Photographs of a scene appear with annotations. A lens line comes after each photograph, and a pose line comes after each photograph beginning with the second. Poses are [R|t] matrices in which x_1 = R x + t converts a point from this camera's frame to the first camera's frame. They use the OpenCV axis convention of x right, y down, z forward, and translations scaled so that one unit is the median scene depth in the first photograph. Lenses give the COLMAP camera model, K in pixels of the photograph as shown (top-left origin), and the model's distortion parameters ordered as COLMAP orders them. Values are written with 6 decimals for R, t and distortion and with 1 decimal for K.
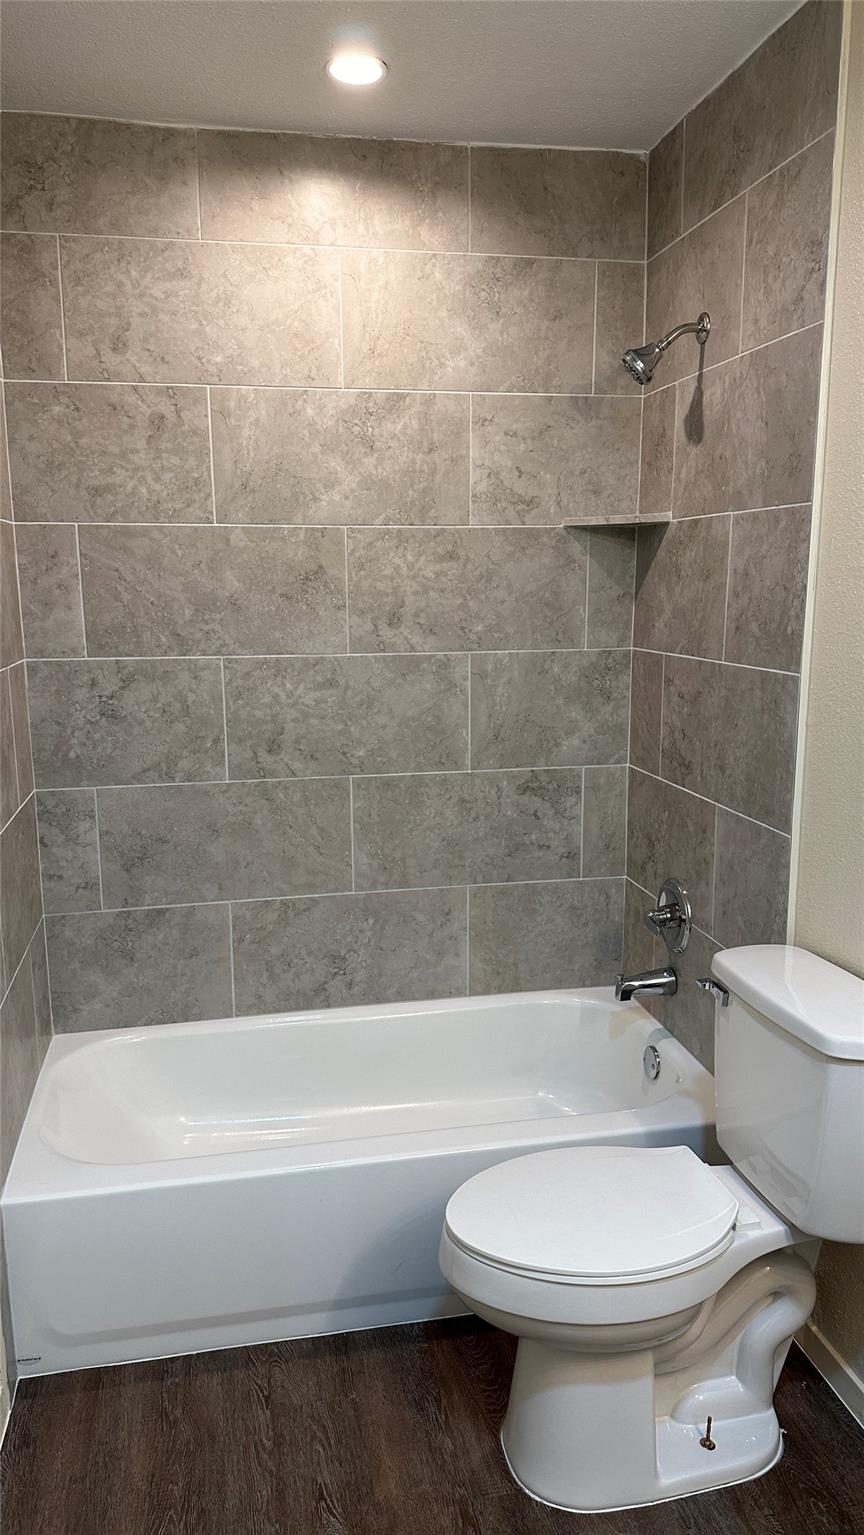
lens RADIAL K [[1052.3, 0, 429.4], [0, 1052.3, 809.0], [0, 0, 1]] dist [0.166199, -0.286954]
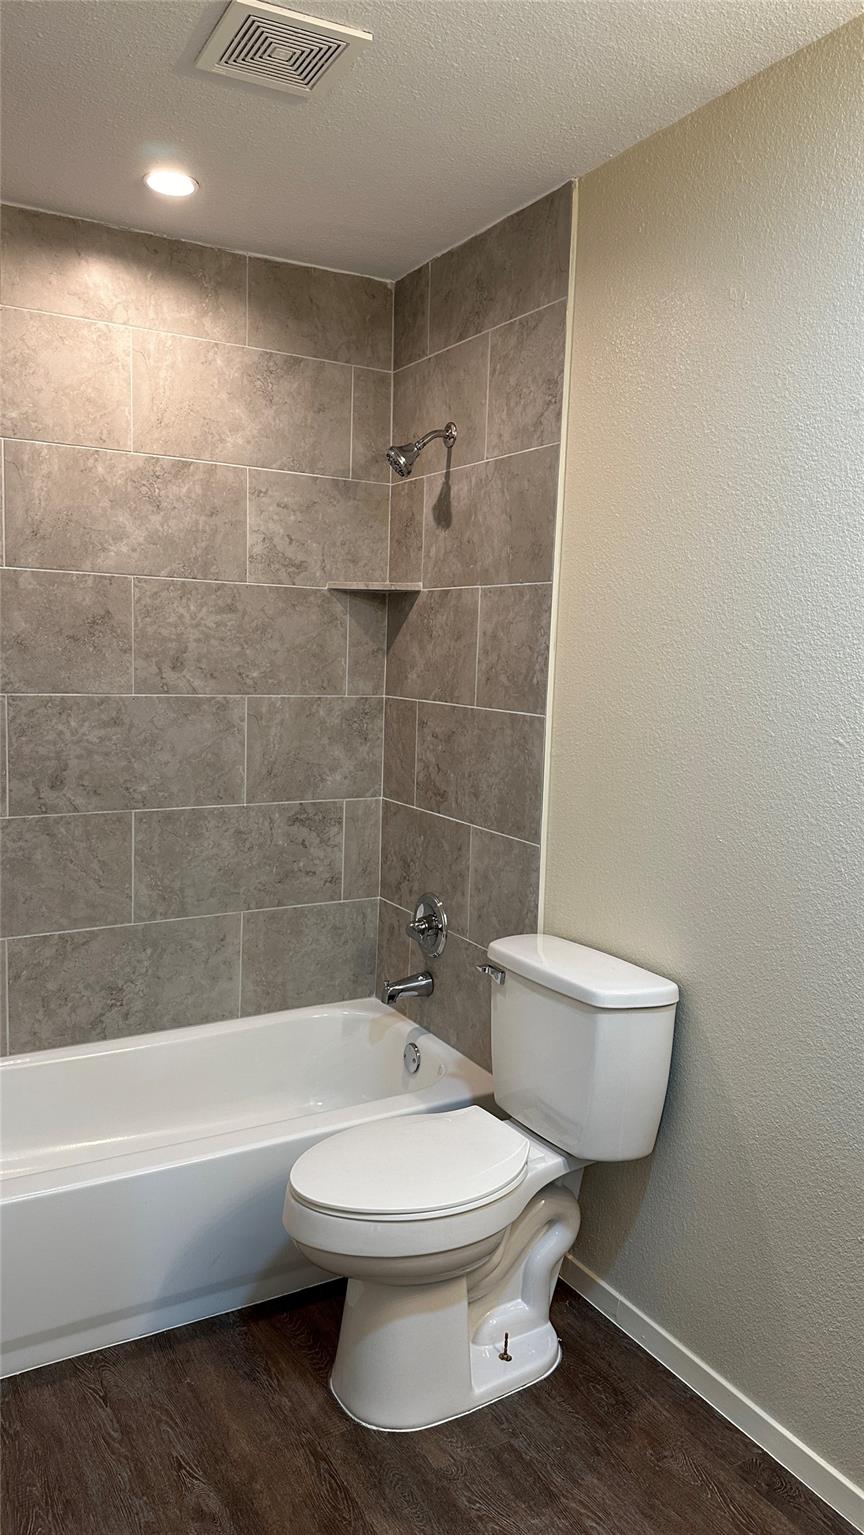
lens RADIAL K [[1052.3, 0, 429.4], [0, 1052.3, 809.0], [0, 0, 1]] dist [0.166199, -0.286954]
pose [[0.945471, -0.016721, 0.325276, -0.151786], [0.035137, 0.998089, -0.050825, 0.033965], [-0.323805, 0.059483, 0.944252, -0.100853]]
